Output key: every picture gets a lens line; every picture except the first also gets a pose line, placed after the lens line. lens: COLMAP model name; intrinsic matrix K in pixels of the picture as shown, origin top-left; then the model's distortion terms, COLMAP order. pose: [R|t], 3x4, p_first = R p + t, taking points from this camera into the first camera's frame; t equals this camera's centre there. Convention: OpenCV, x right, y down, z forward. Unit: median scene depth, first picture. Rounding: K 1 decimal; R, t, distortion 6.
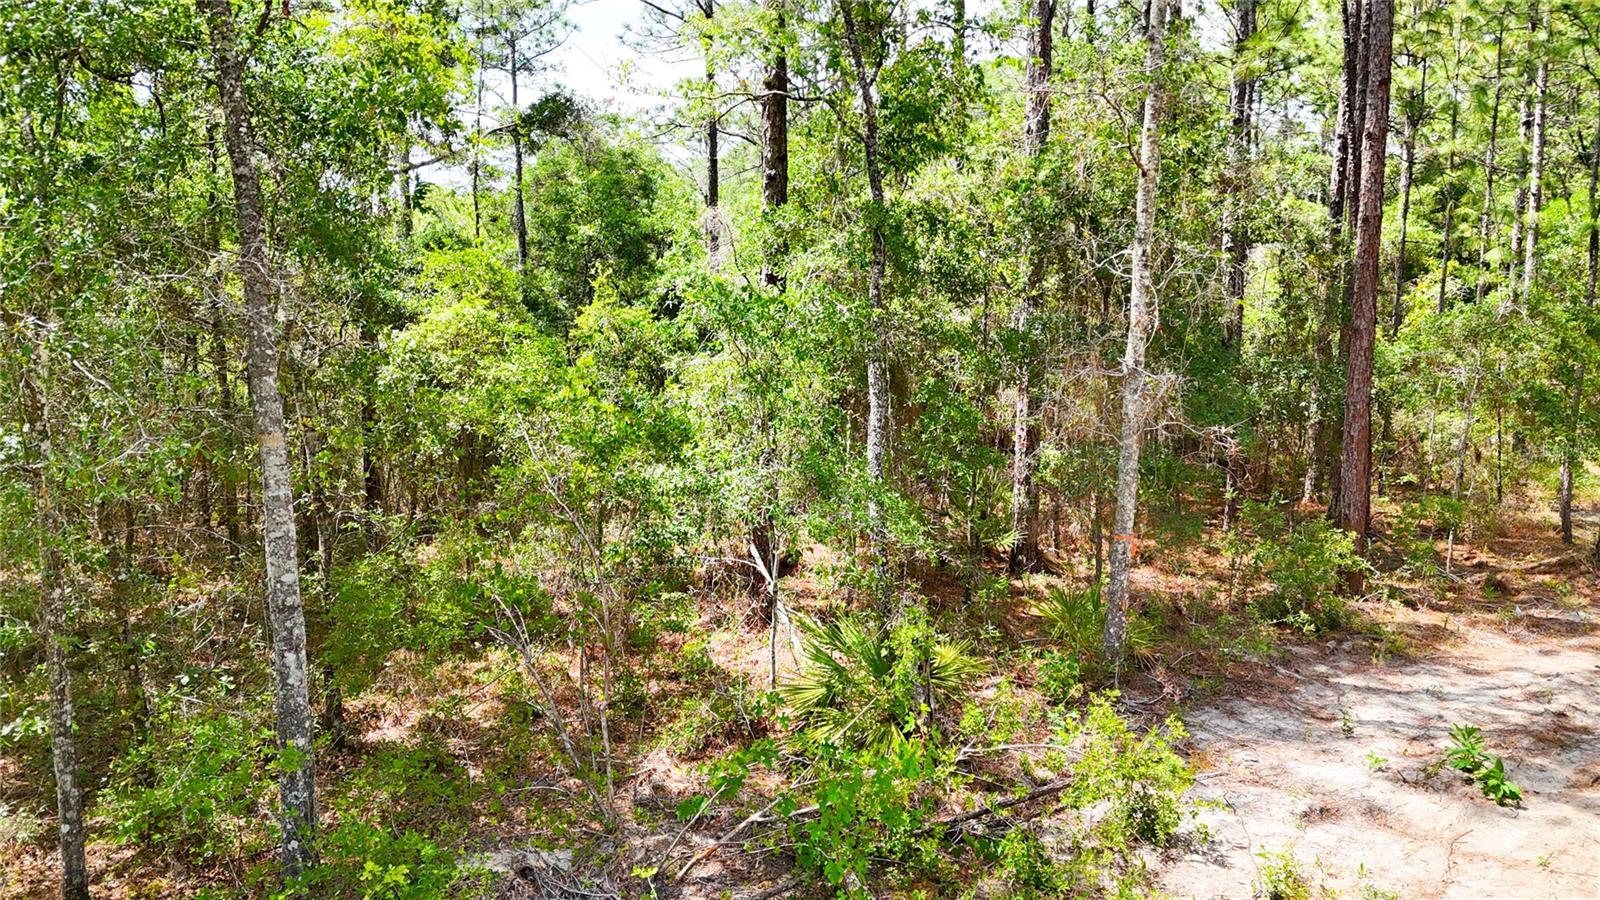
lens RADIAL K [[1177.2, 0, 803.0], [0, 1177.2, 447.8], [0, 0, 1]] dist [0.086723, -0.092113]
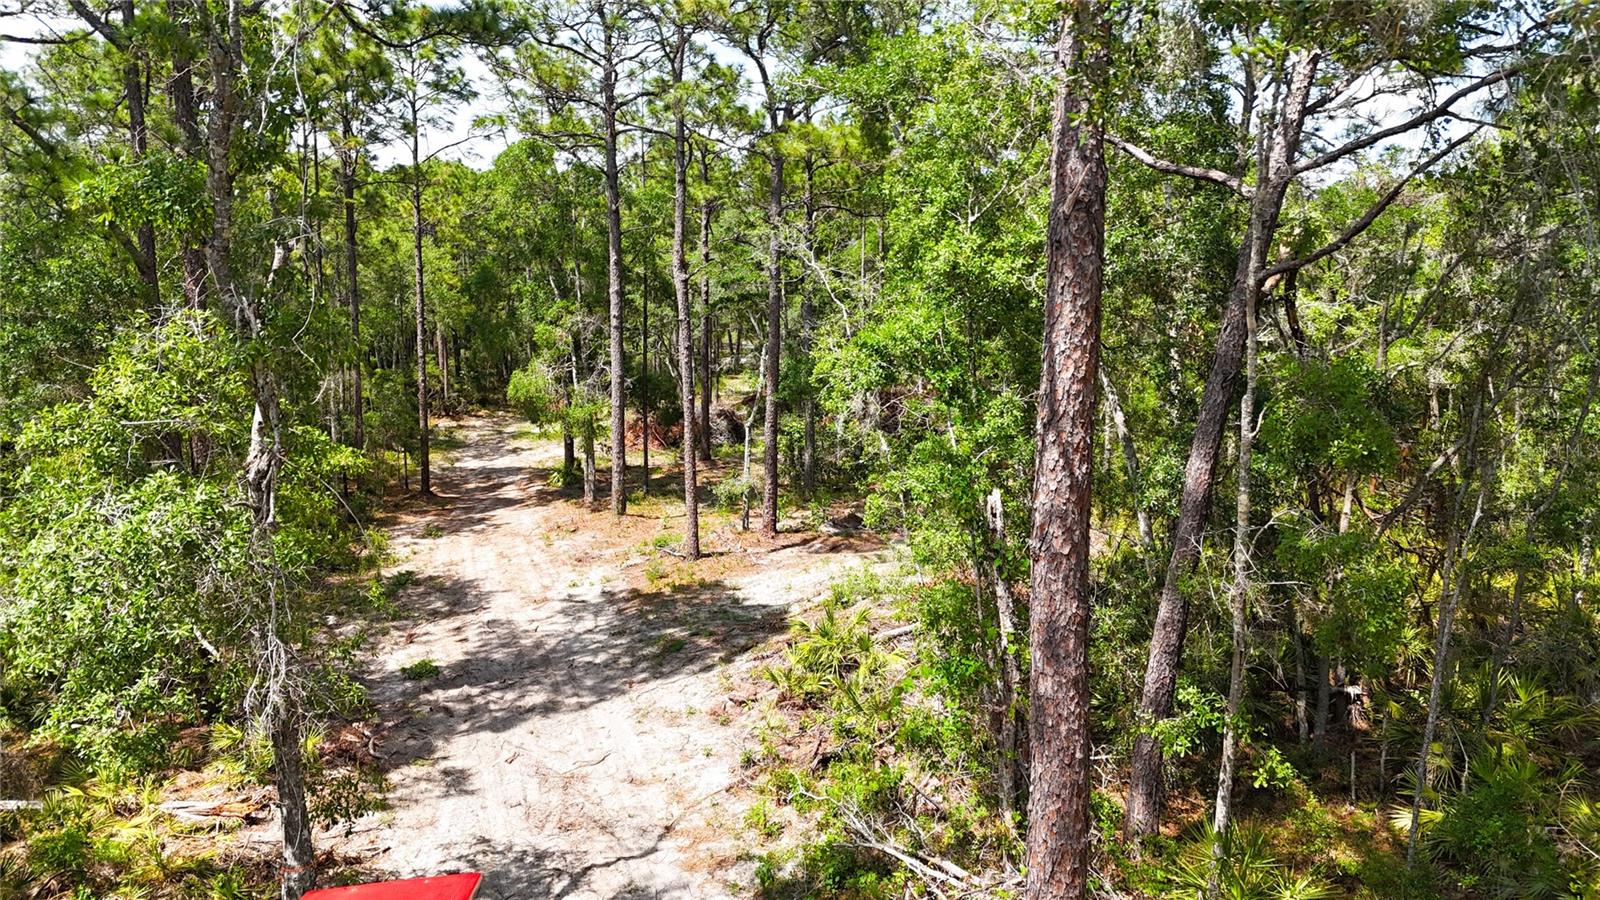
lens RADIAL K [[1173.9, 0, 806.8], [0, 1173.9, 444.4], [0, 0, 1]] dist [0.157881, -0.404440]
pose [[0.534254, -0.084937, 0.841046, -1.462805], [0.085671, 0.995257, 0.046090, -0.092355], [-0.840971, 0.047430, 0.538997, -1.585890]]
